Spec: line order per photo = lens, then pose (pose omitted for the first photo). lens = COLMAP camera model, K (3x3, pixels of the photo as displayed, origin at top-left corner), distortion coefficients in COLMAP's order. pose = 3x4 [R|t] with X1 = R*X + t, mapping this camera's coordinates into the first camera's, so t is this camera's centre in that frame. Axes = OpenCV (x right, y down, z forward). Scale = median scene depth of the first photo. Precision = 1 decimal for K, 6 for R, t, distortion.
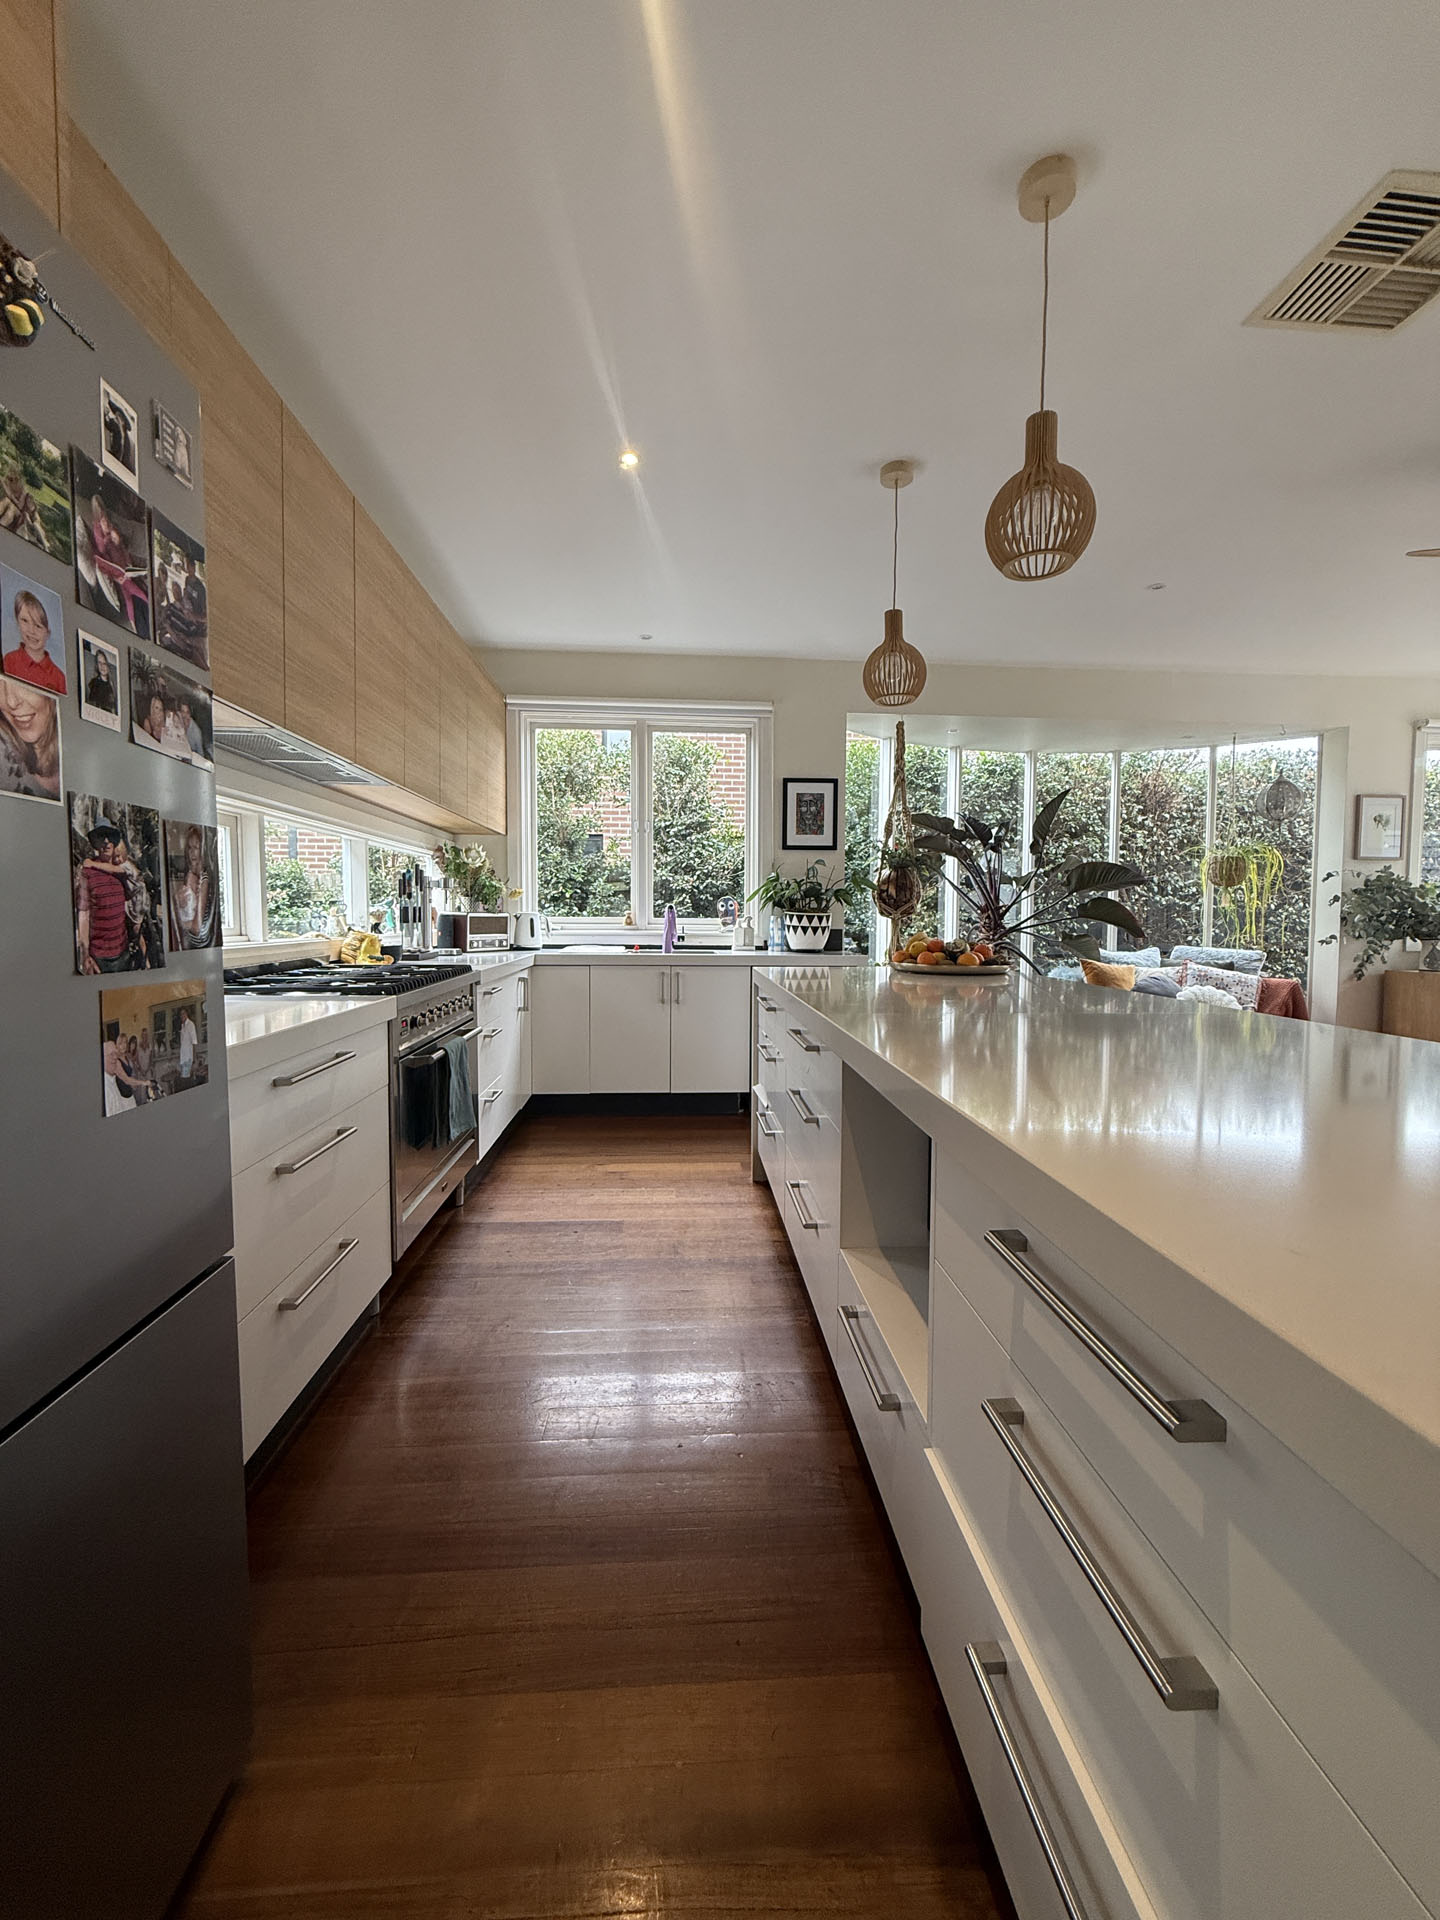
lens RADIAL K [[778.8, 0, 734.5], [0, 778.8, 958.8], [0, 0, 1]] dist [0.000015, 0.000258]
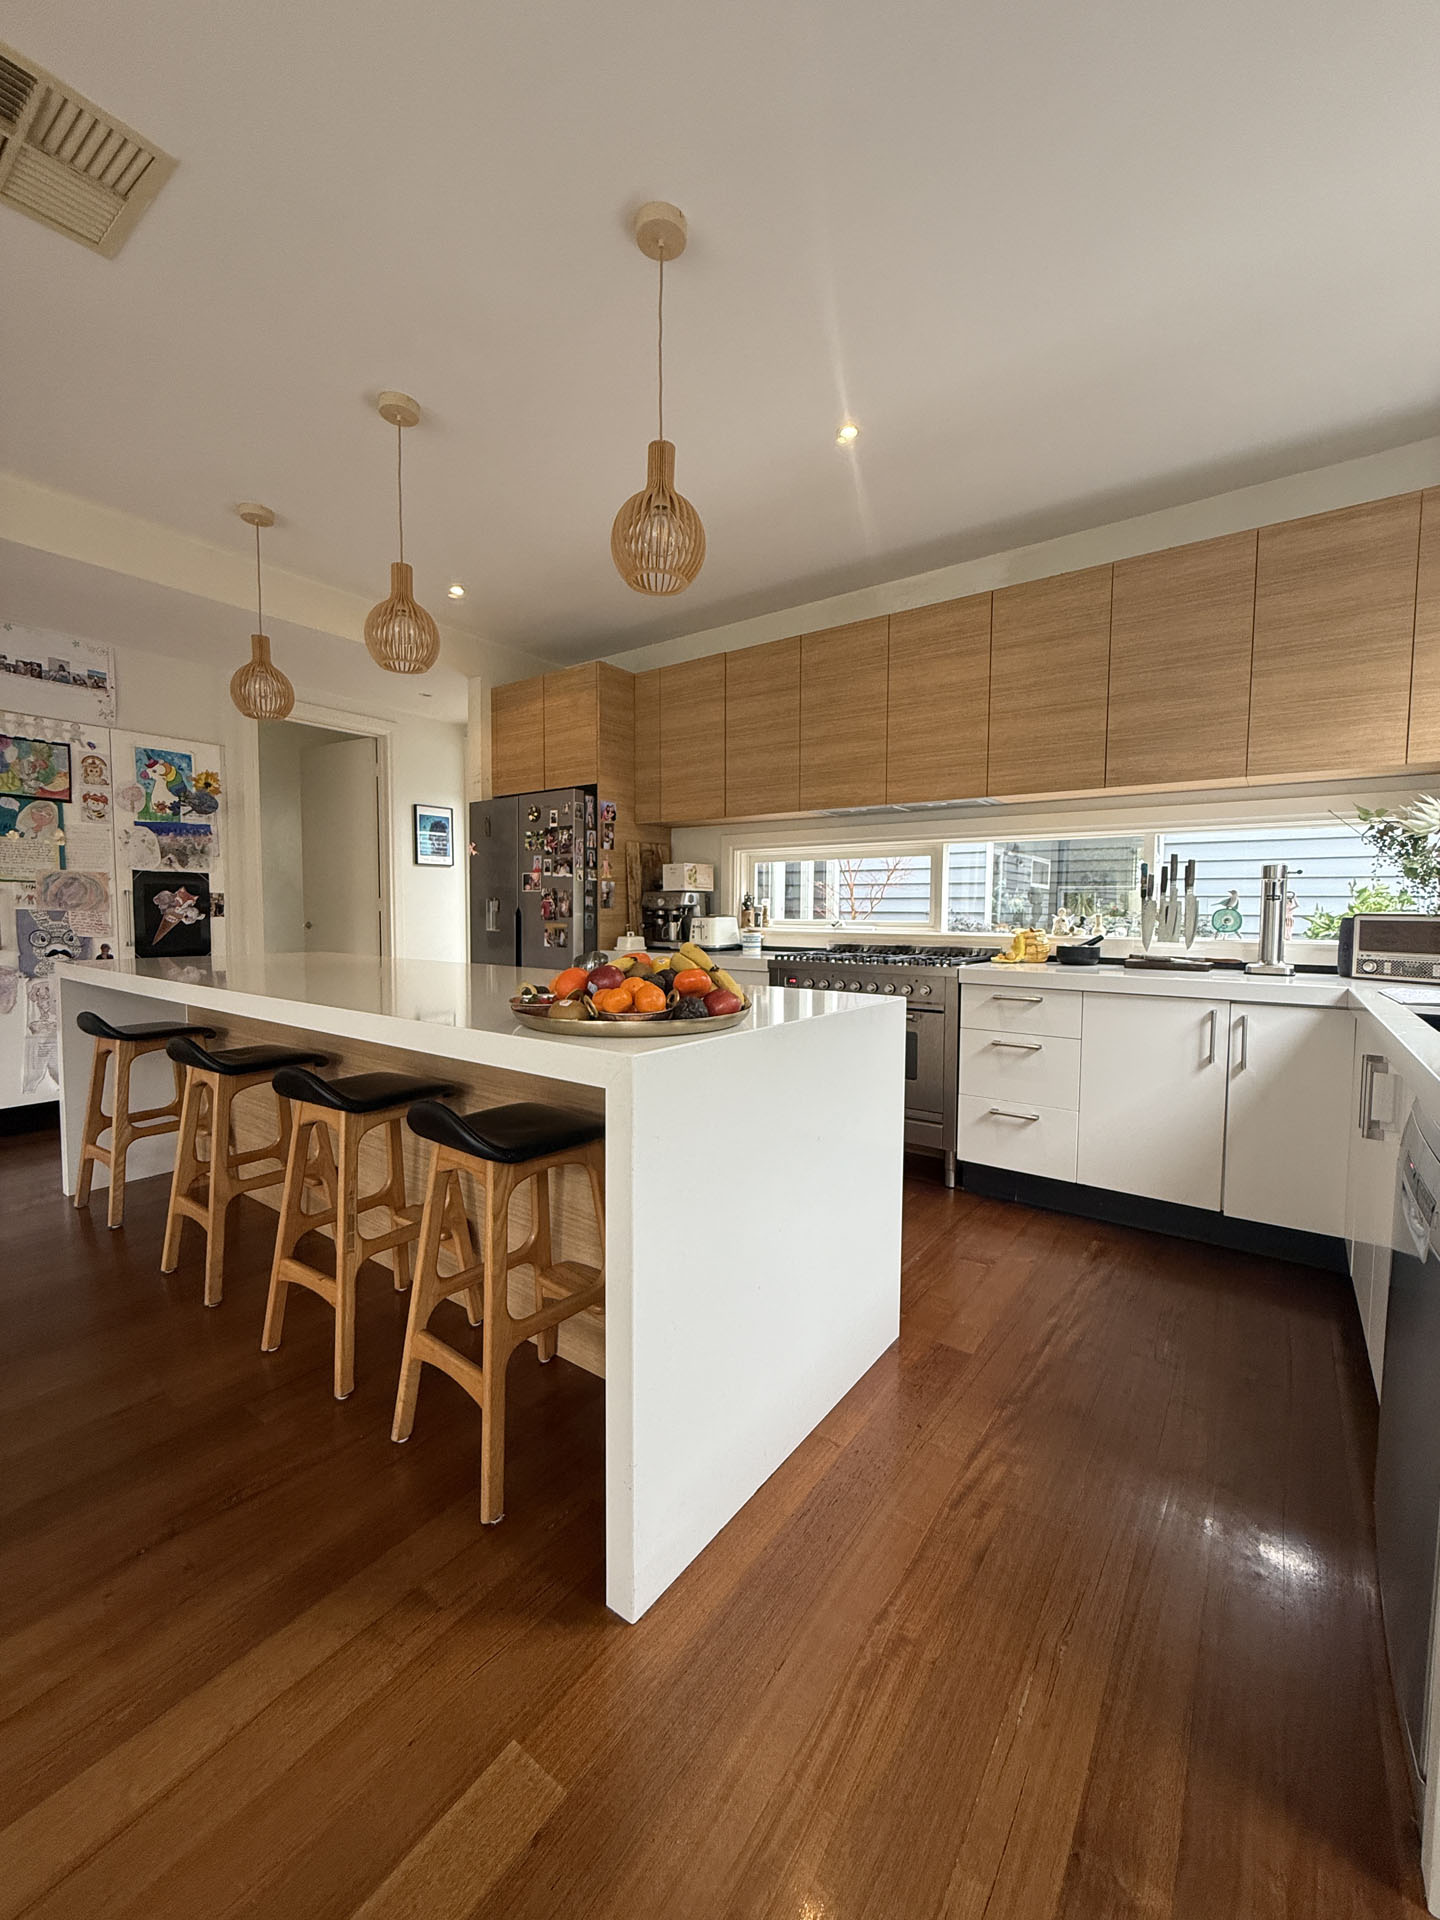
lens RADIAL K [[756.4, 0, 728.1], [0, 756.4, 954.7], [0, 0, 1]] dist [0.000937, 0.000198]
pose [[-0.659722, 0.034185, -0.750731, 0.392689], [-0.053217, 0.994332, 0.092044, -0.049937], [0.749623, 0.100675, -0.654164, 0.913129]]
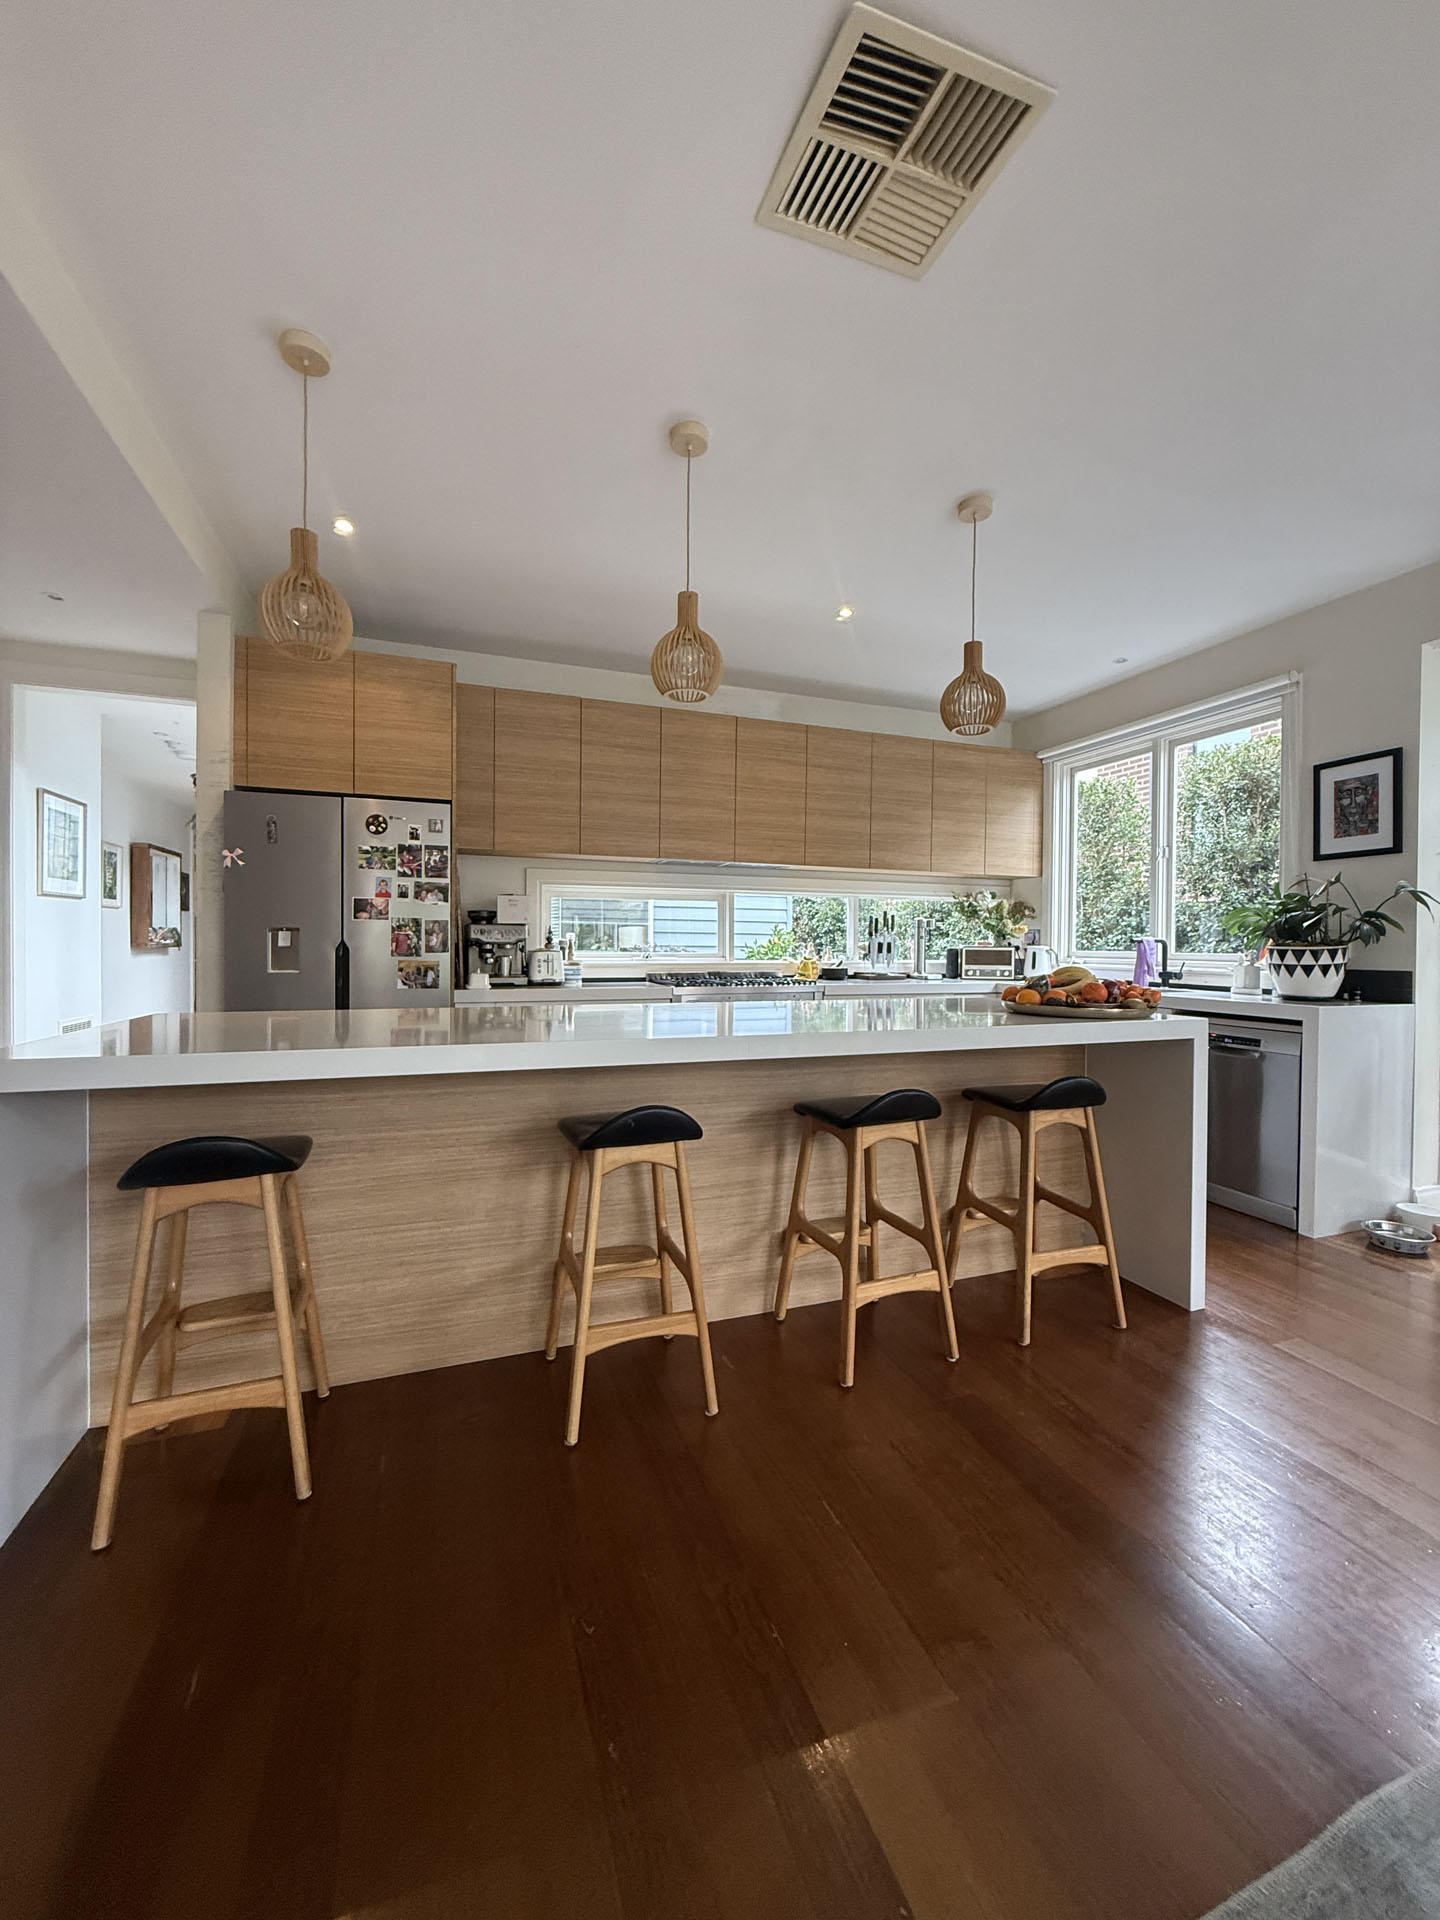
lens RADIAL K [[764.3, 0, 676.5], [0, 764.3, 962.2], [0, 0, 1]] dist [-0.000463, -0.000021]
pose [[0.233893, 0.017628, -0.972102, 0.641681], [-0.061012, 0.998131, 0.003420, -0.010178], [0.970346, 0.058510, 0.234532, 0.252995]]
